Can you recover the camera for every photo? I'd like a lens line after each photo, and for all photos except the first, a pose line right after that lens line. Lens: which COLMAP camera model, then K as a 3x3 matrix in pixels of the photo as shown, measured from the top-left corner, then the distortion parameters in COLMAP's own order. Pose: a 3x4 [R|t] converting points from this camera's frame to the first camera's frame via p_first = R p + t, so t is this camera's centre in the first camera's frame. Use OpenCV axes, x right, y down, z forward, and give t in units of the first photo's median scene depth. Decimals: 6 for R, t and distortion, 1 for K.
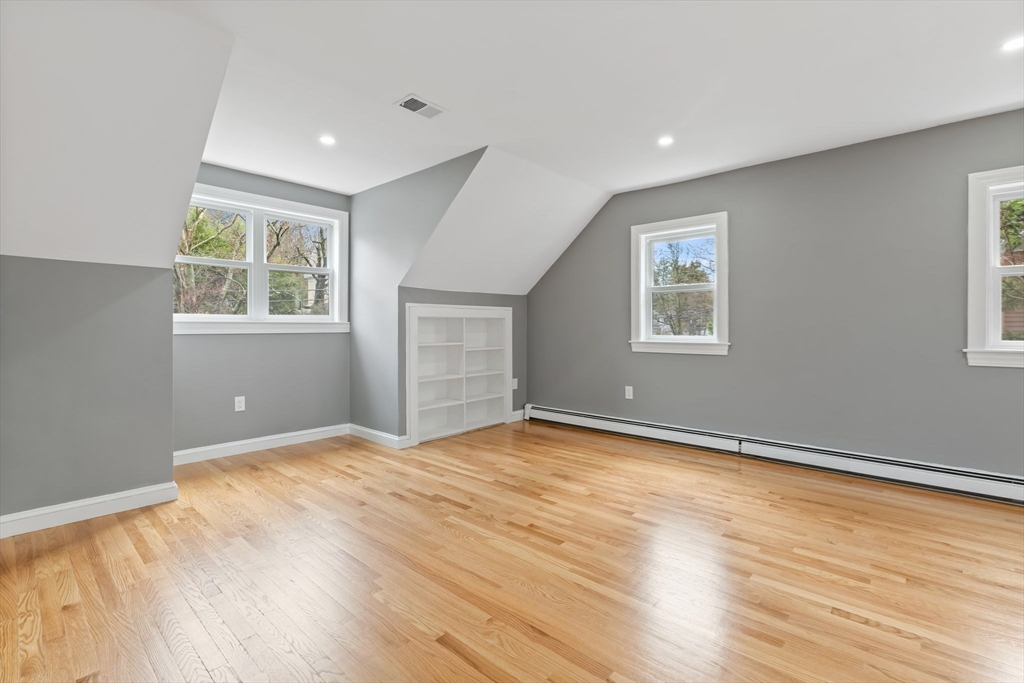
lens RADIAL K [[463.3, 0, 516.1], [0, 463.3, 339.9], [0, 0, 1]] dist [-0.000804, 0.000539]
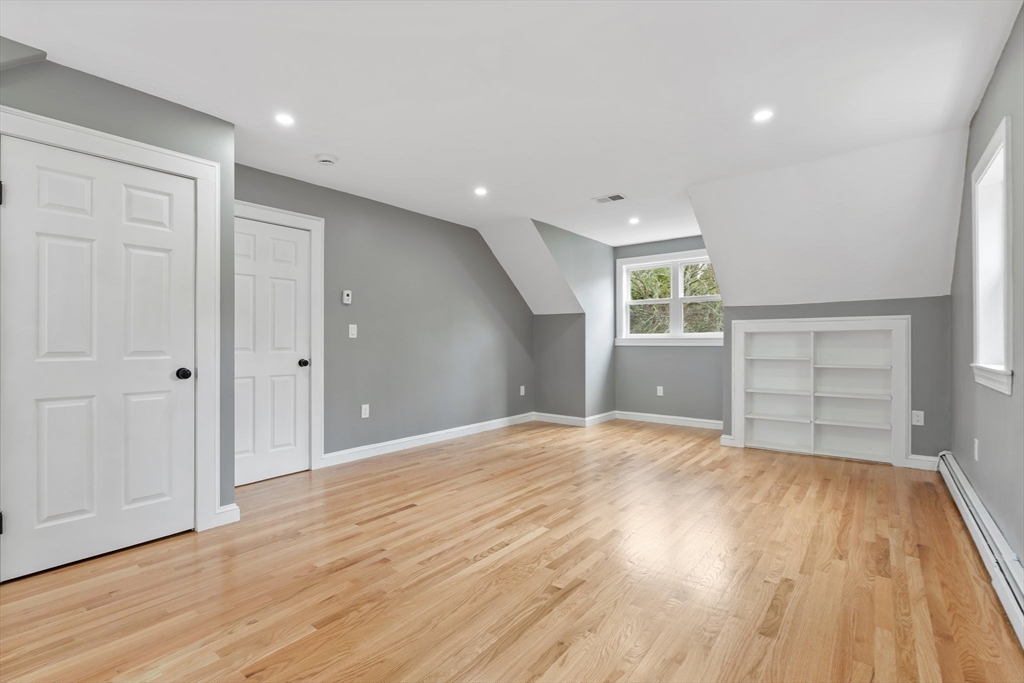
lens RADIAL K [[463.3, 0, 516.1], [0, 463.3, 339.9], [0, 0, 1]] dist [-0.000804, 0.000539]
pose [[0.055600, -0.004730, -0.998442, 1.246555], [-0.027363, 0.999606, -0.006259, -0.012572], [0.998078, 0.027668, 0.055448, 0.560331]]
